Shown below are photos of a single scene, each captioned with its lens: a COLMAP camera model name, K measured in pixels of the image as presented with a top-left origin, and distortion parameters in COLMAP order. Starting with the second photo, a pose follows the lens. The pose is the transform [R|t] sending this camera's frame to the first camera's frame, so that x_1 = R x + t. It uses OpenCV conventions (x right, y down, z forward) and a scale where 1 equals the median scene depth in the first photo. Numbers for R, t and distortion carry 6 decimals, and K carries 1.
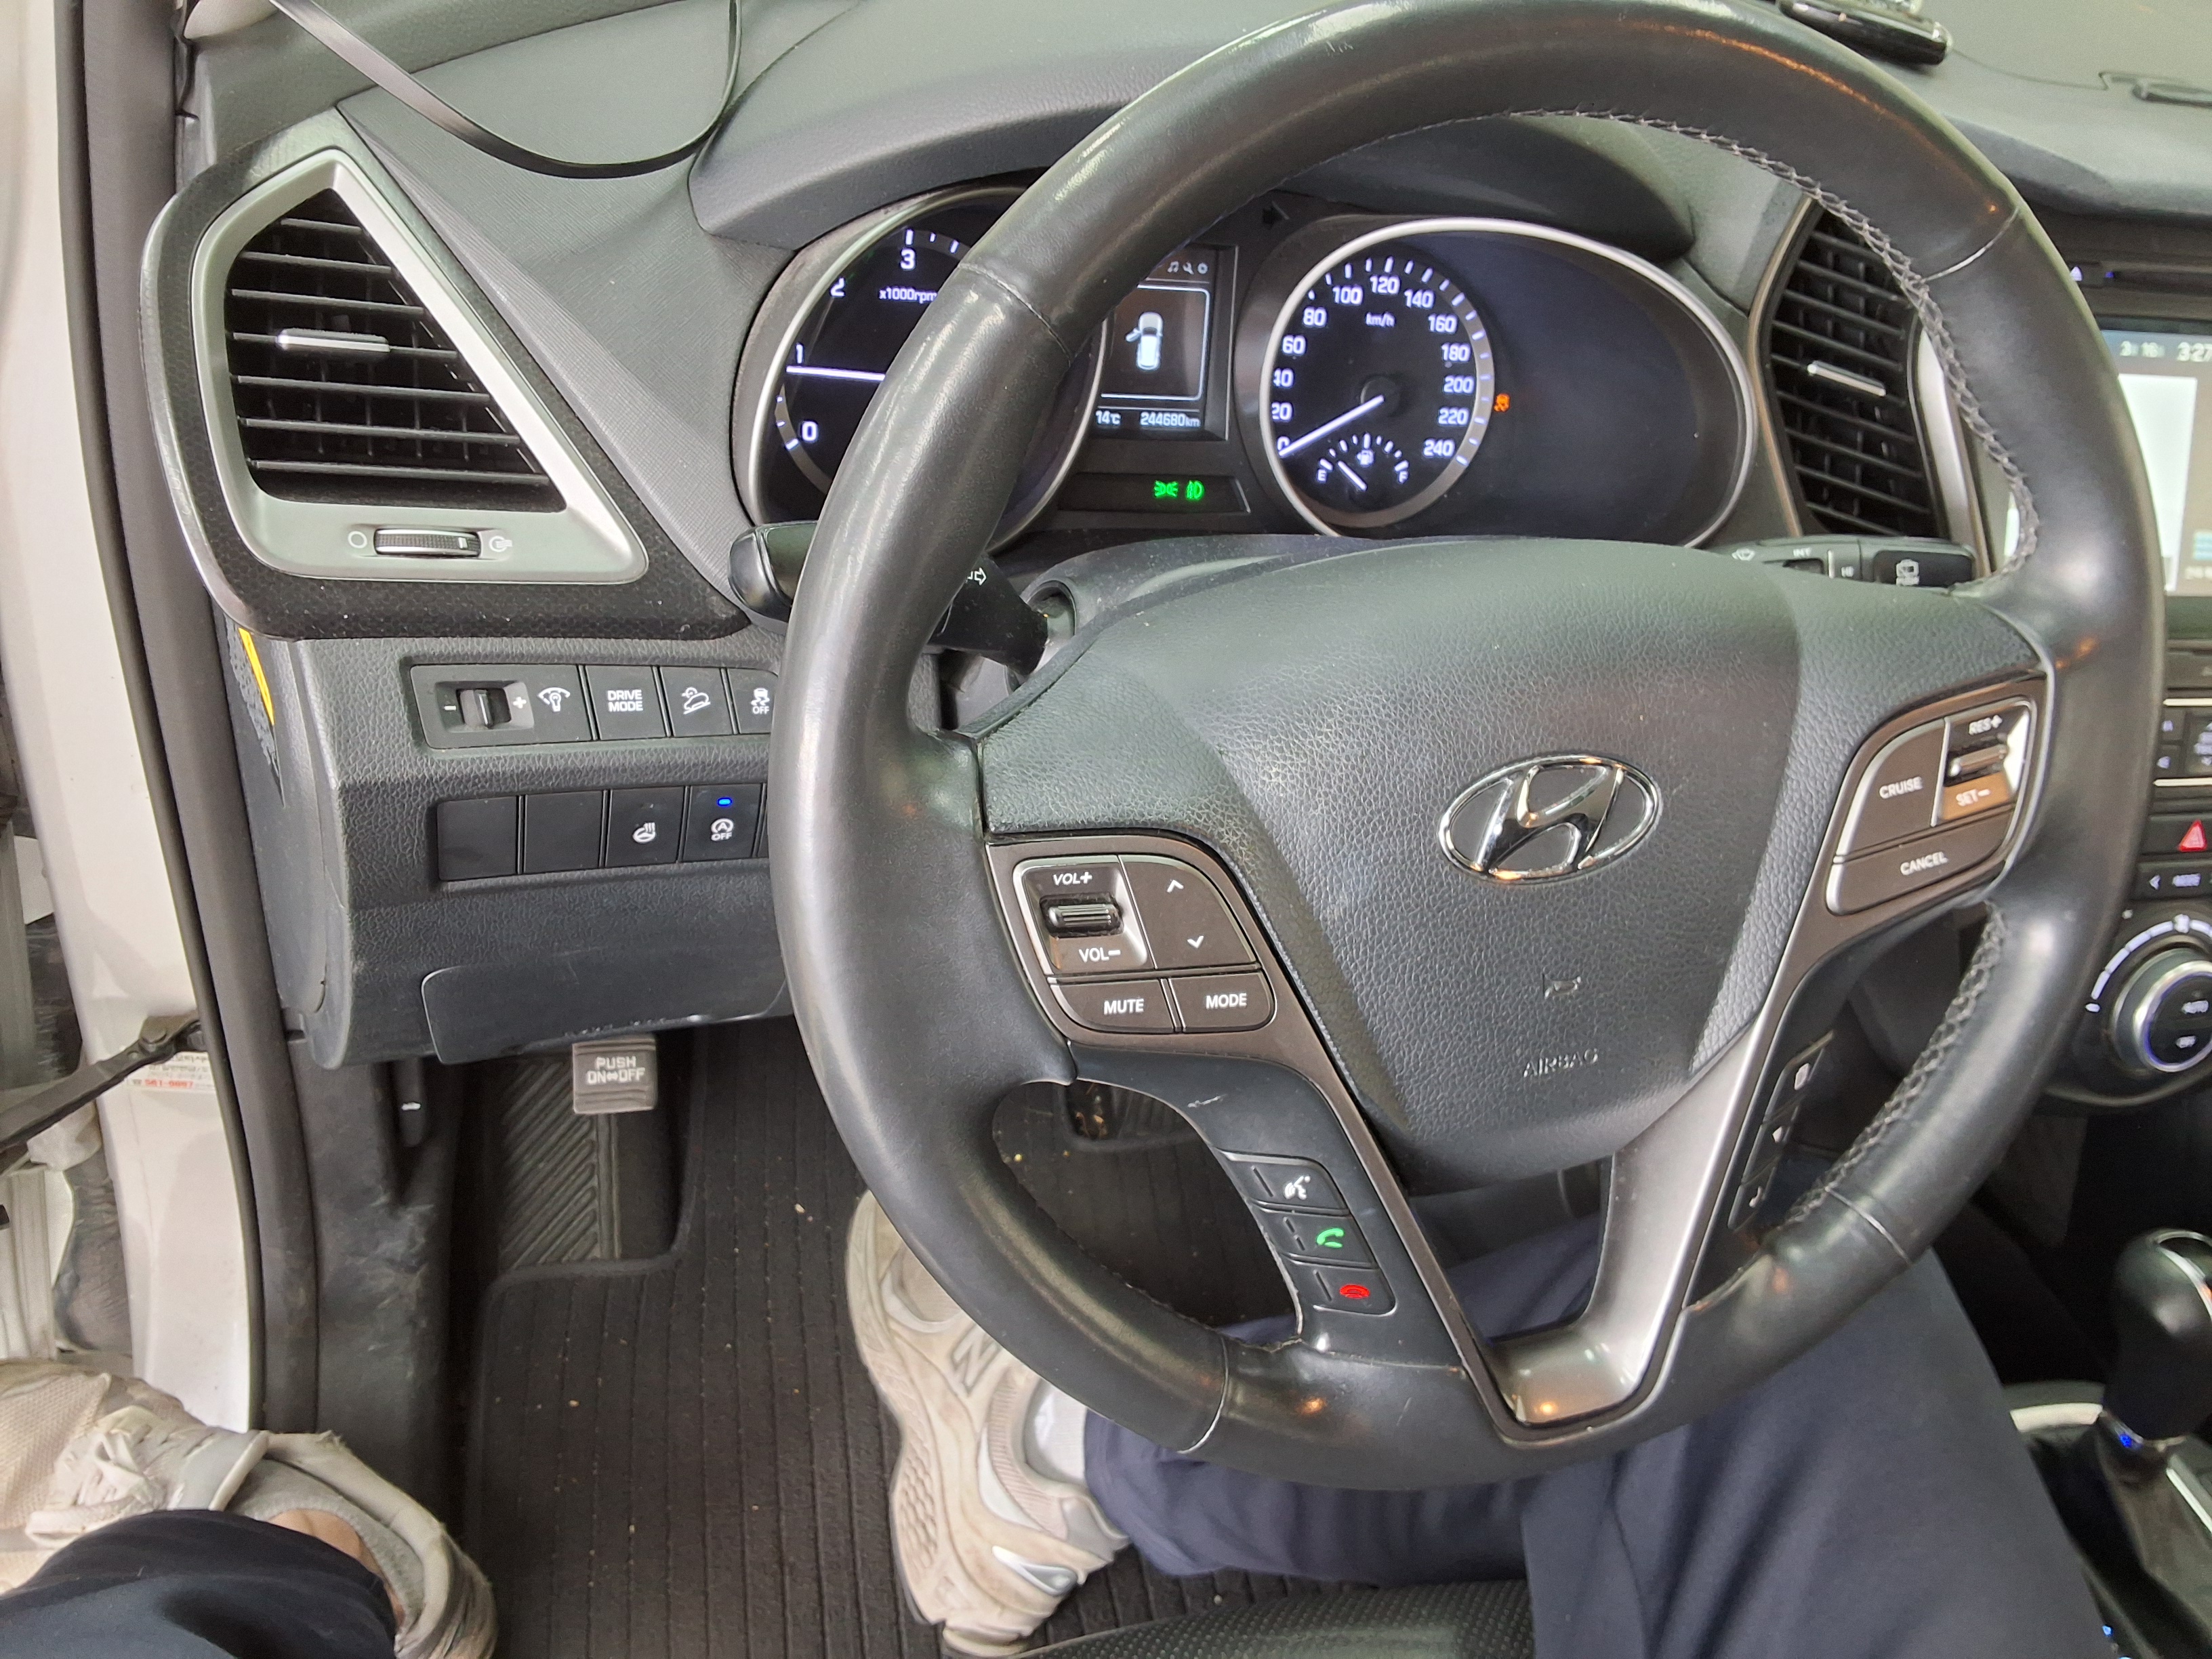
lens RADIAL K [[1799.5, 0, 1073.9], [0, 1799.5, 861.4], [0, 0, 1]] dist [0.102980, -0.171654]
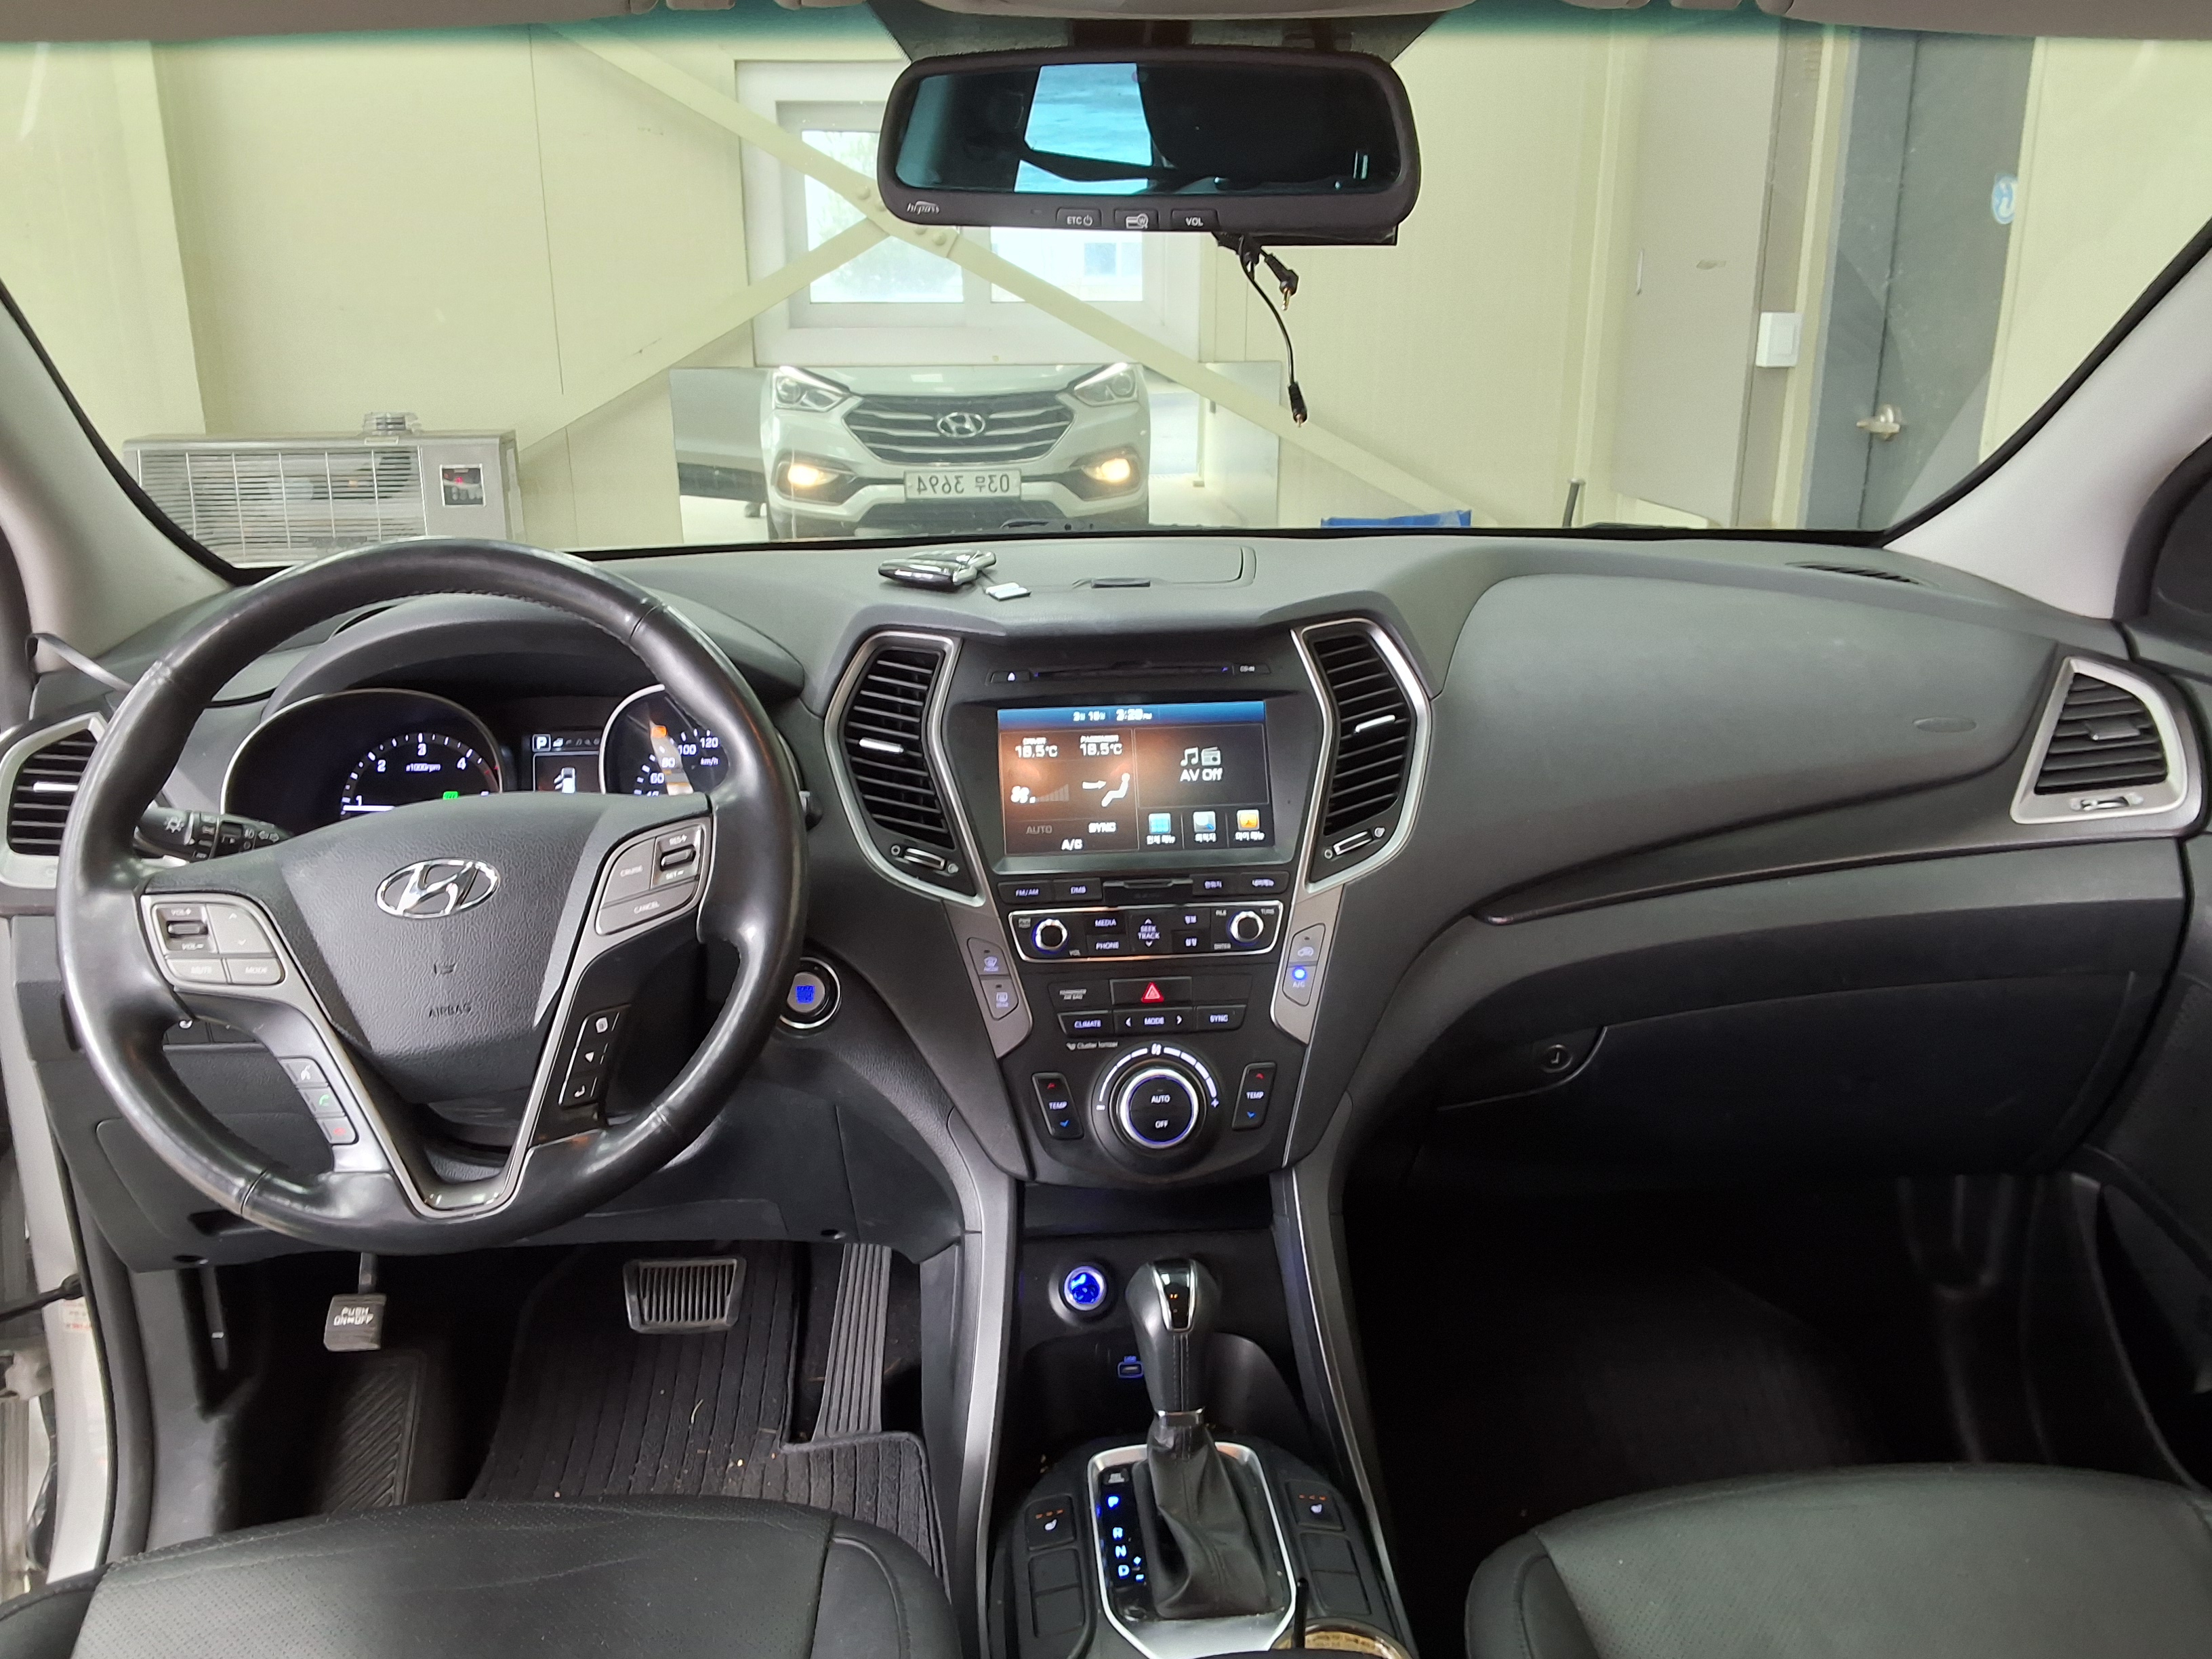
lens RADIAL K [[1830.8, 0, 1106.0], [0, 1830.8, 829.5], [0, 0, 1]] dist [0.098204, -0.205720]
pose [[0.972967, -0.112570, -0.201651, 0.895195], [0.021579, 0.913653, -0.405923, 0.490511], [0.229934, 0.390598, 0.891383, -0.462926]]
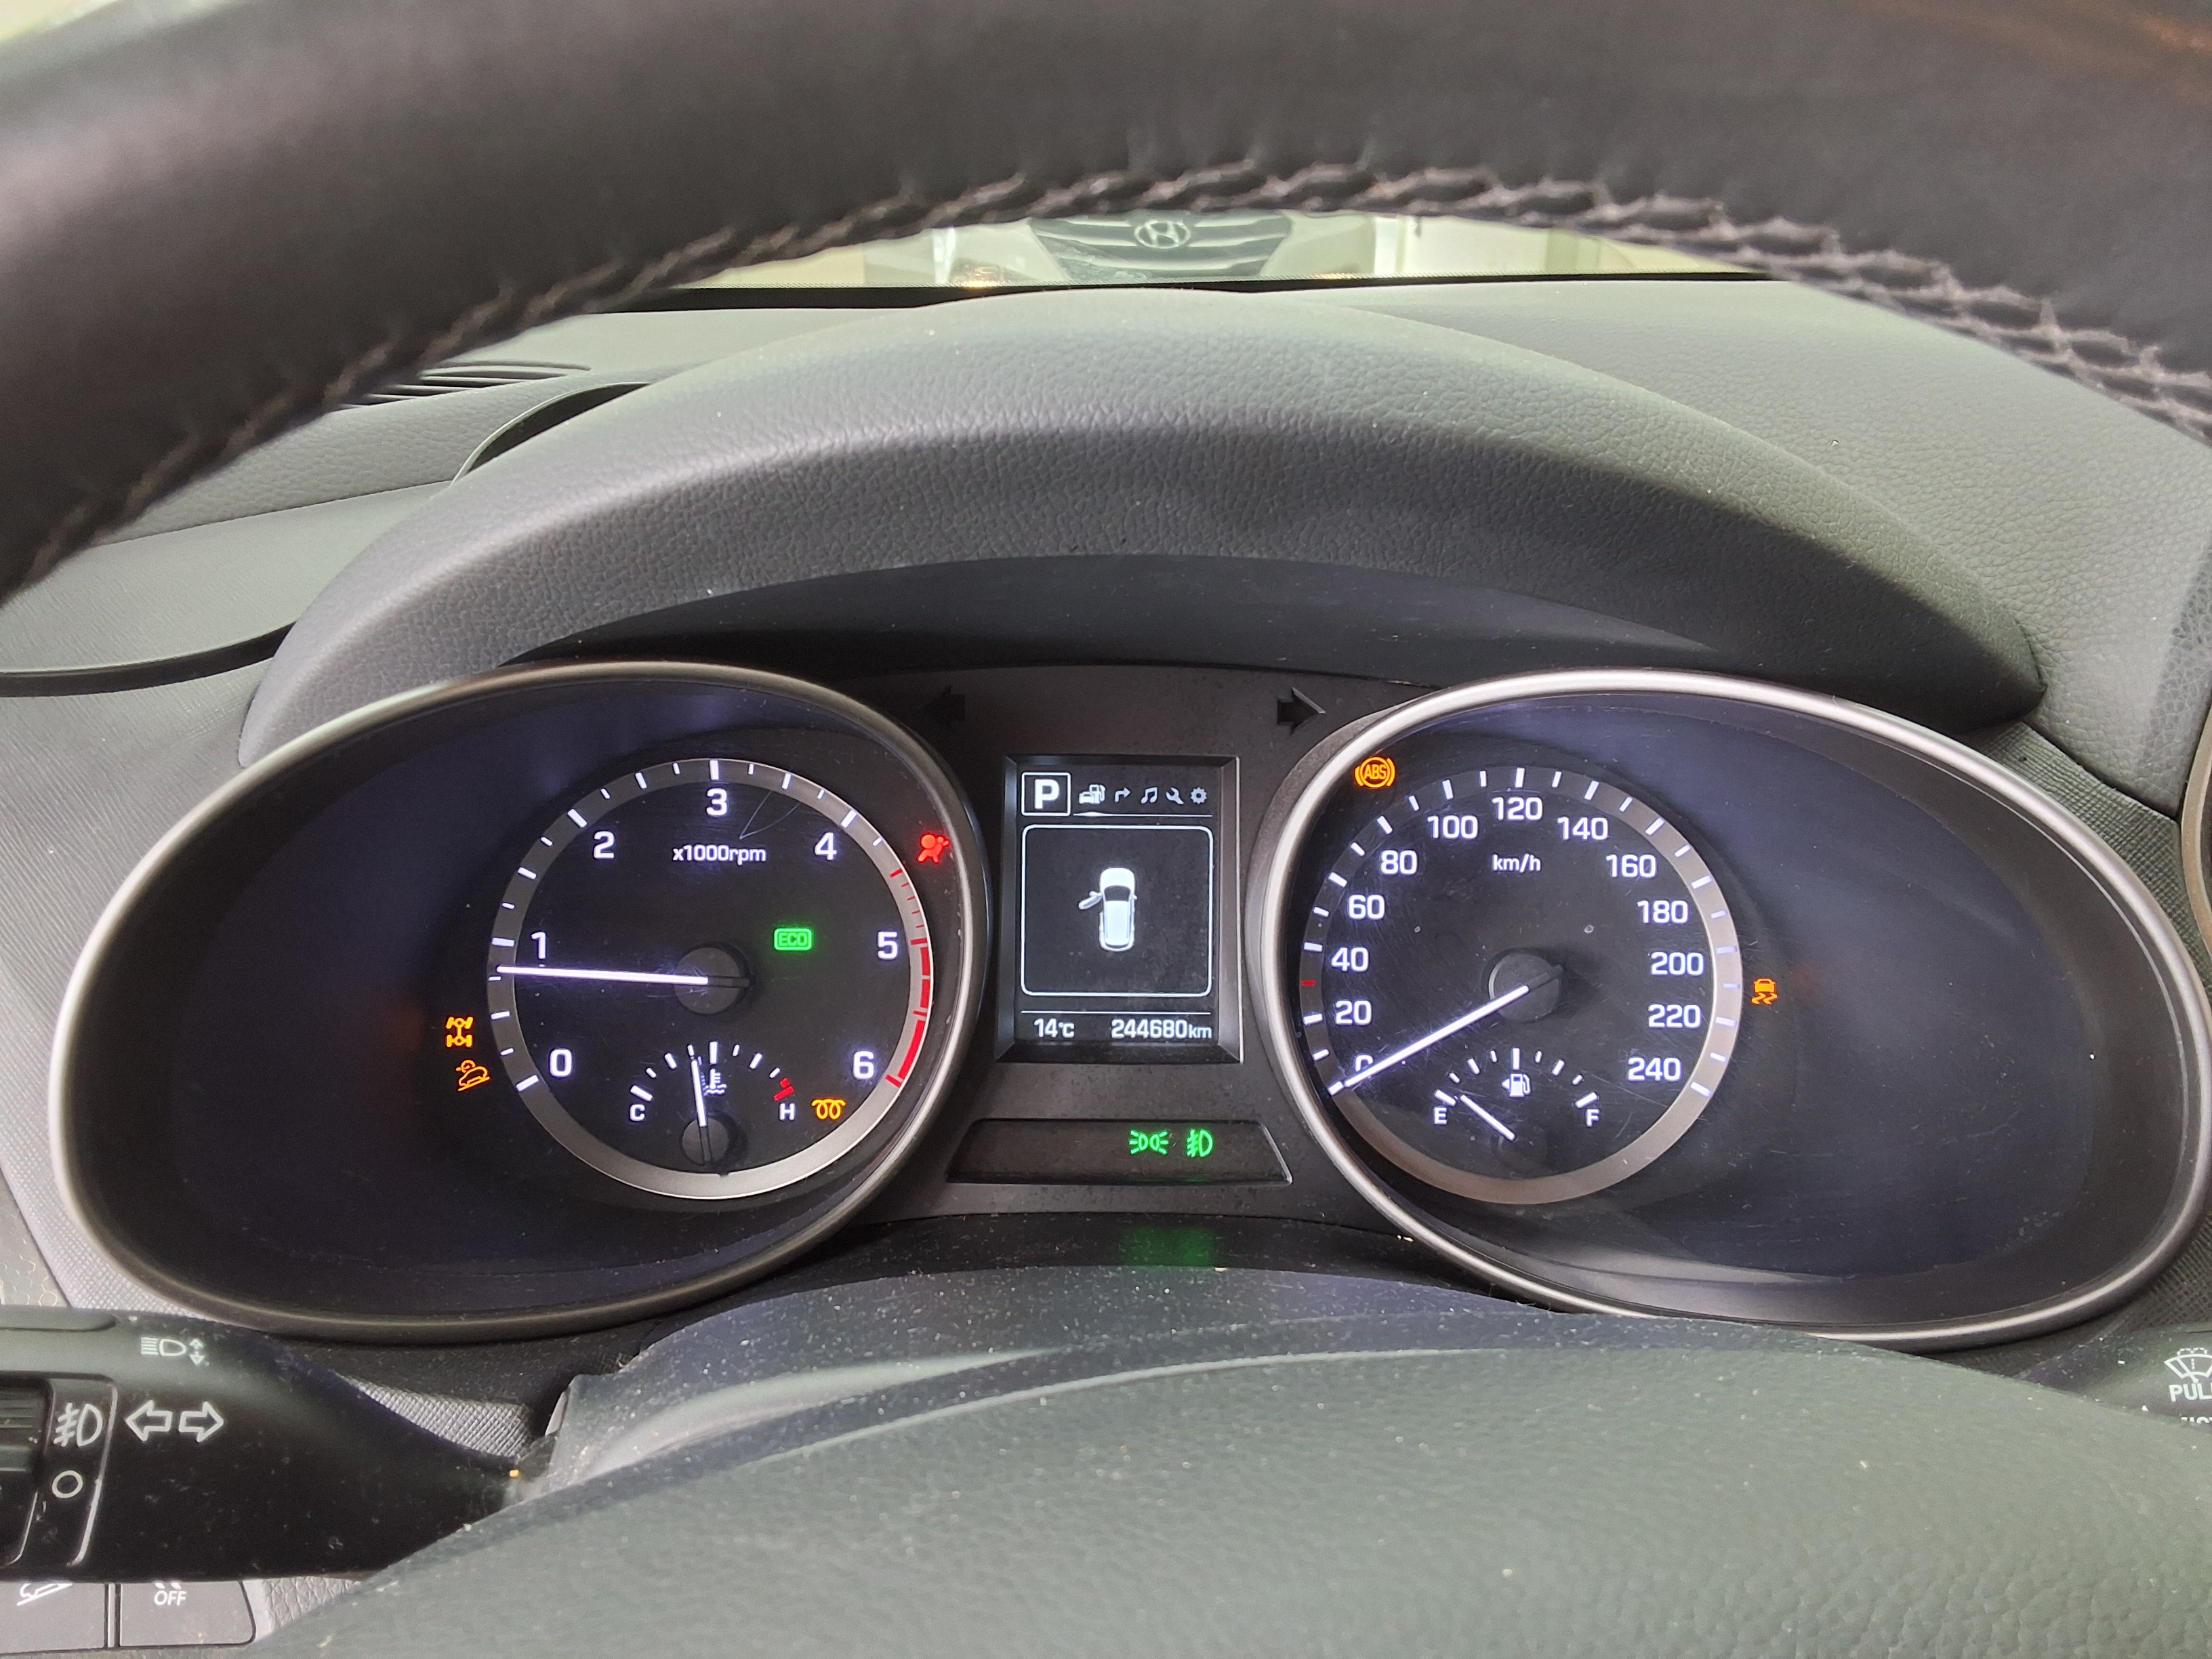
lens RADIAL K [[1799.5, 0, 1073.9], [0, 1799.5, 861.4], [0, 0, 1]] dist [0.102980, -0.171654]
pose [[0.960052, -0.044676, -0.276232, 0.195584], [-0.045122, 0.949536, -0.310396, -0.106433], [0.276159, 0.310461, 0.909588, 0.416876]]
